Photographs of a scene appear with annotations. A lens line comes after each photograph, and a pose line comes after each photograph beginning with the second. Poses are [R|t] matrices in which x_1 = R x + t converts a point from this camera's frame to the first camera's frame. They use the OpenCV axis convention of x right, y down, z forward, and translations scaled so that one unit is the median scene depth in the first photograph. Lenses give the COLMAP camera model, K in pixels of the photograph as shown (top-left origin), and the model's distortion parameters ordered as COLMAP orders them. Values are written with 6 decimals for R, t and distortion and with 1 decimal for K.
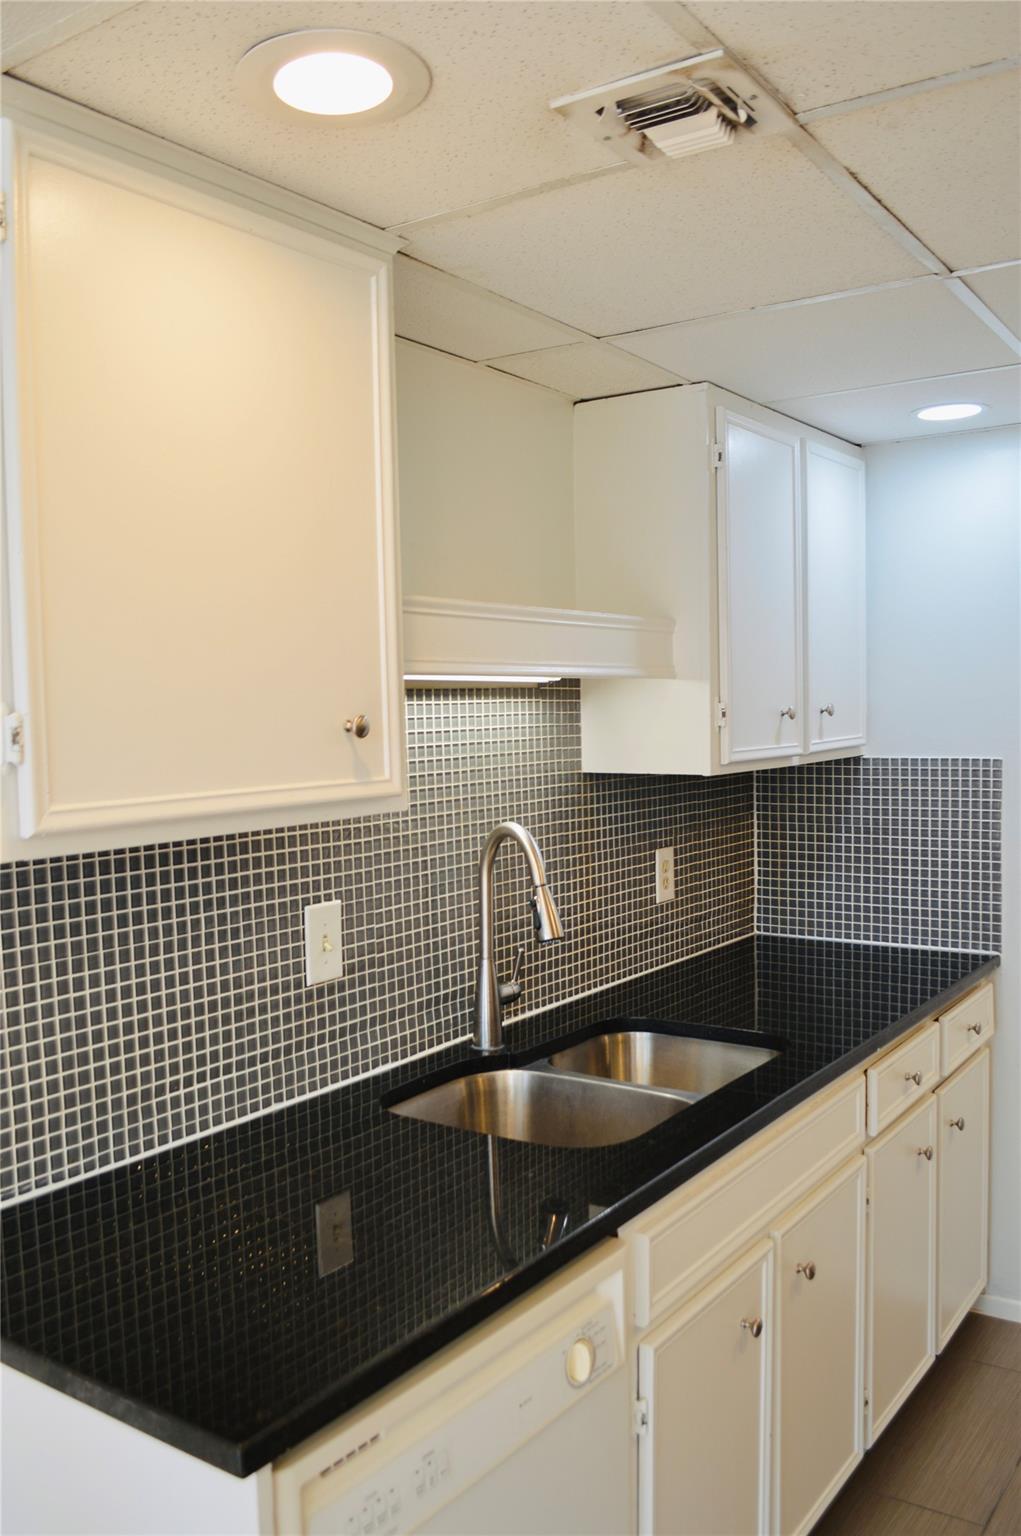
lens RADIAL K [[1297.1, 0, 507.7], [0, 1297.1, 784.0], [0, 0, 1]] dist [-0.075787, 0.007905]
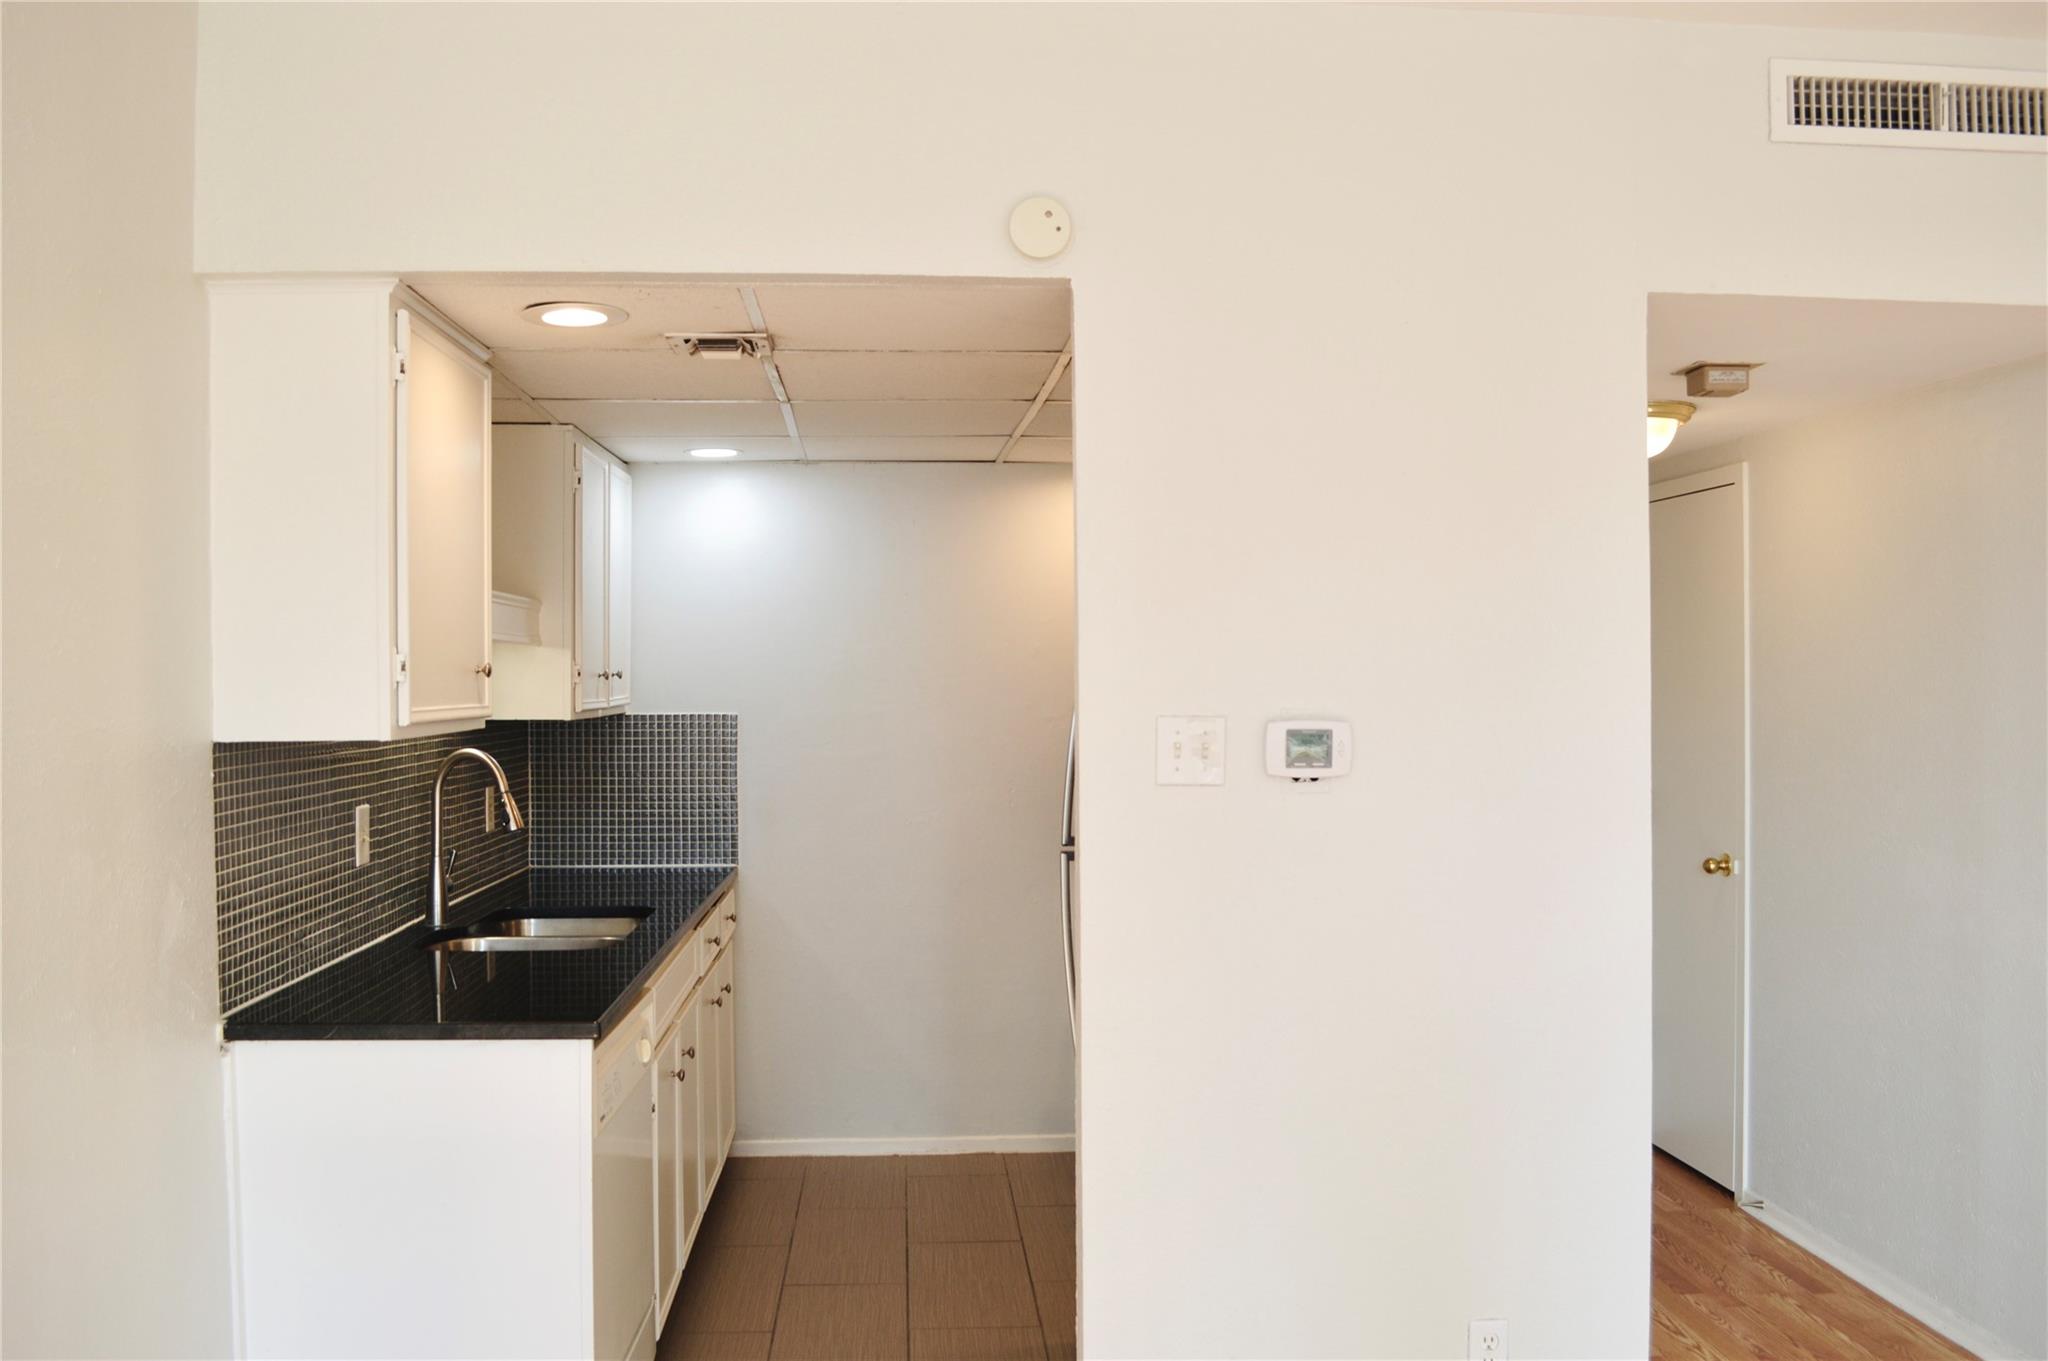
lens RADIAL K [[1729.4, 0, 1024.0], [0, 1729.4, 680.5], [0, 0, 1]] dist [-0.075787, 0.007905]
pose [[0.779037, 0.018559, 0.626703, -0.465450], [0.024113, 0.997935, -0.059527, 0.054932], [-0.626514, 0.061486, 0.776981, -0.523307]]
